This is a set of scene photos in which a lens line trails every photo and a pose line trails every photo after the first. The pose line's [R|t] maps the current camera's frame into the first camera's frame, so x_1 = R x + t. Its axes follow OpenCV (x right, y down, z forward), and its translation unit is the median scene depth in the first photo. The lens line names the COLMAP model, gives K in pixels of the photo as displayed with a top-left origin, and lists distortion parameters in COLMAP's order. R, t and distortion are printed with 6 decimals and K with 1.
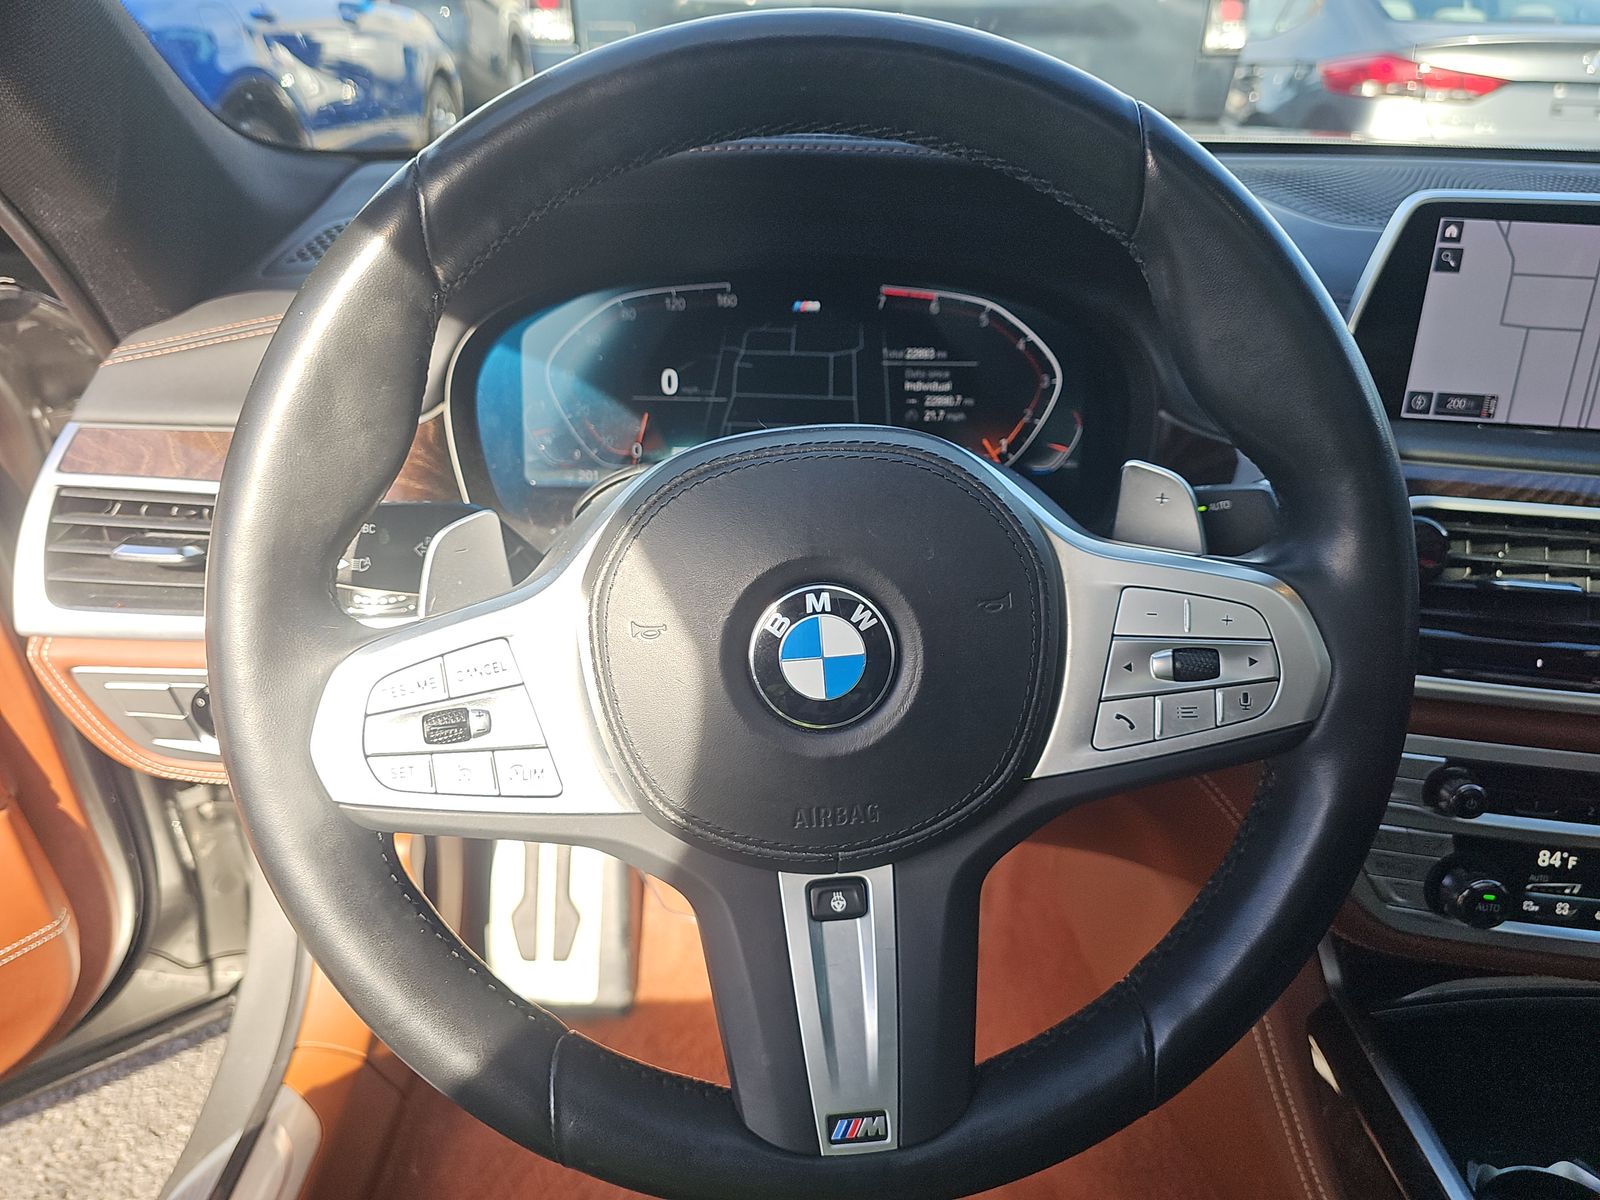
lens RADIAL K [[1085.4, 0, 807.8], [0, 1085.4, 590.2], [0, 0, 1]] dist [0.038642, -0.026259]
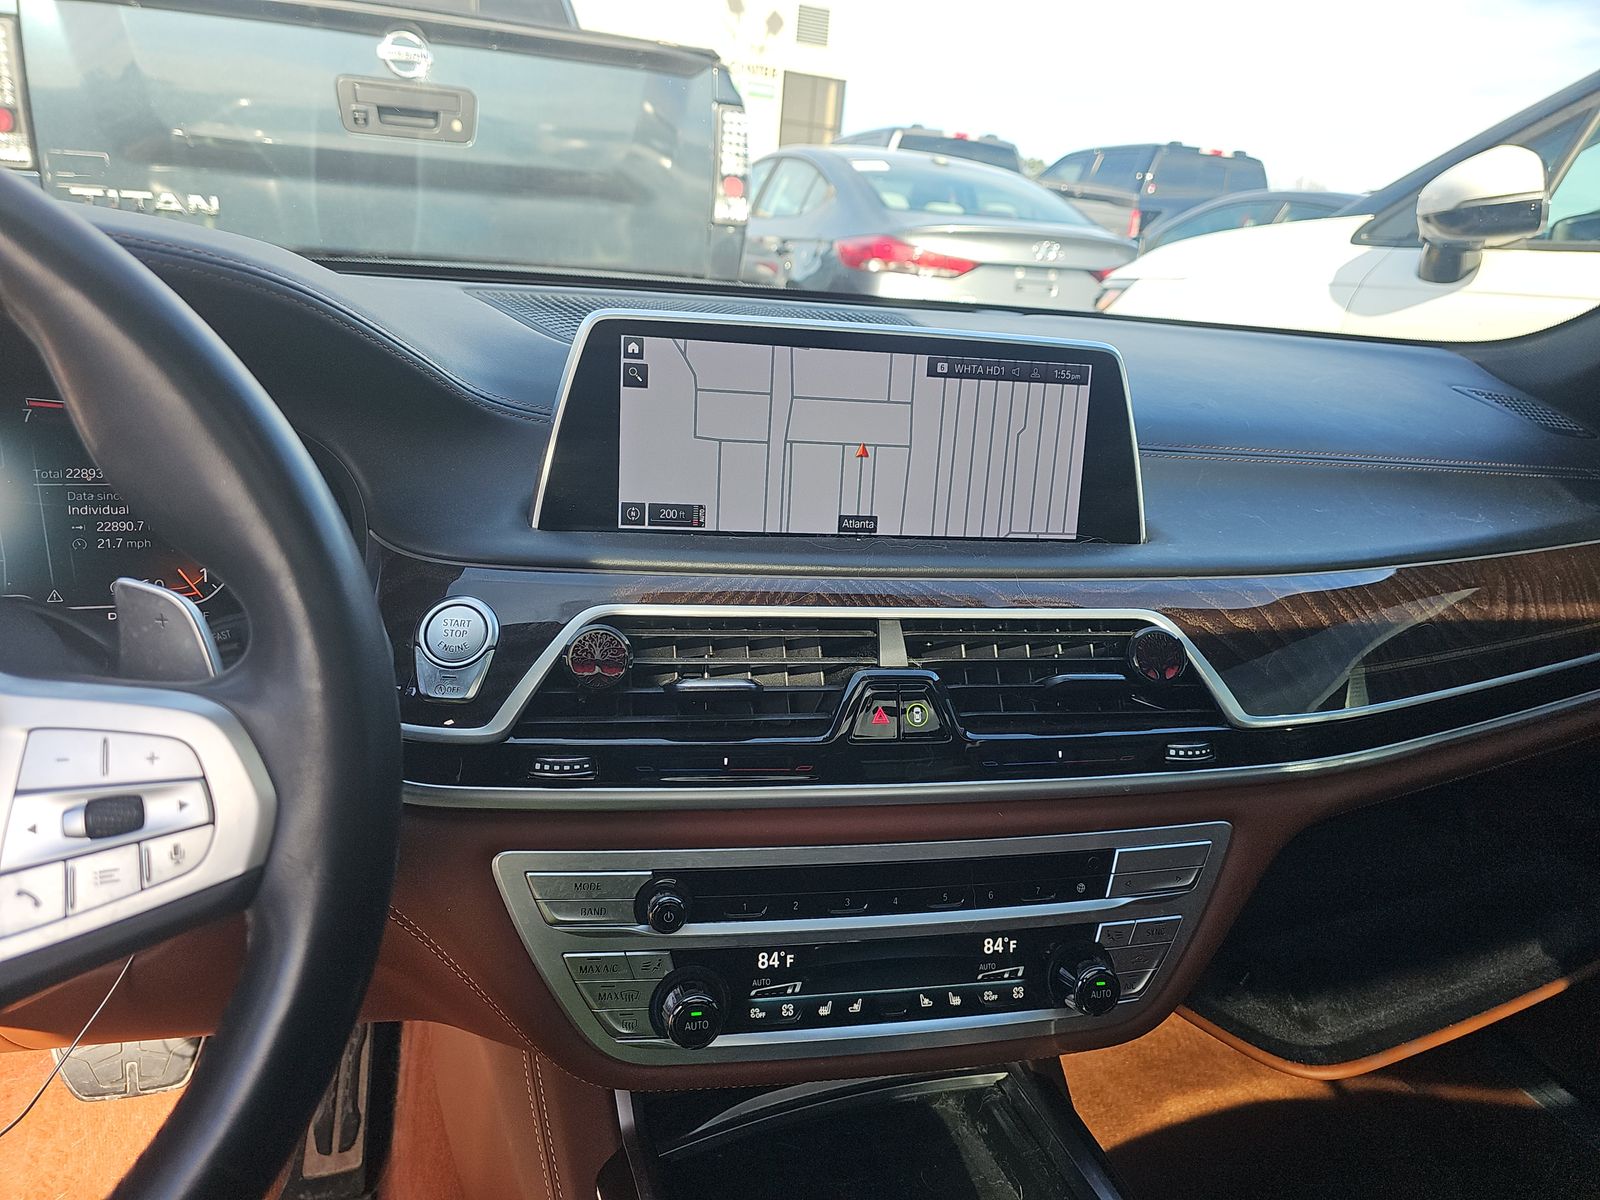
lens RADIAL K [[1085.4, 0, 837.0], [0, 1085.4, 606.9], [0, 0, 1]] dist [0.038642, -0.026259]
pose [[0.947899, -0.054122, 0.313941, 0.393116], [0.092696, 0.989681, -0.109265, 0.037680], [-0.304787, 0.132674, 0.943134, 0.012883]]
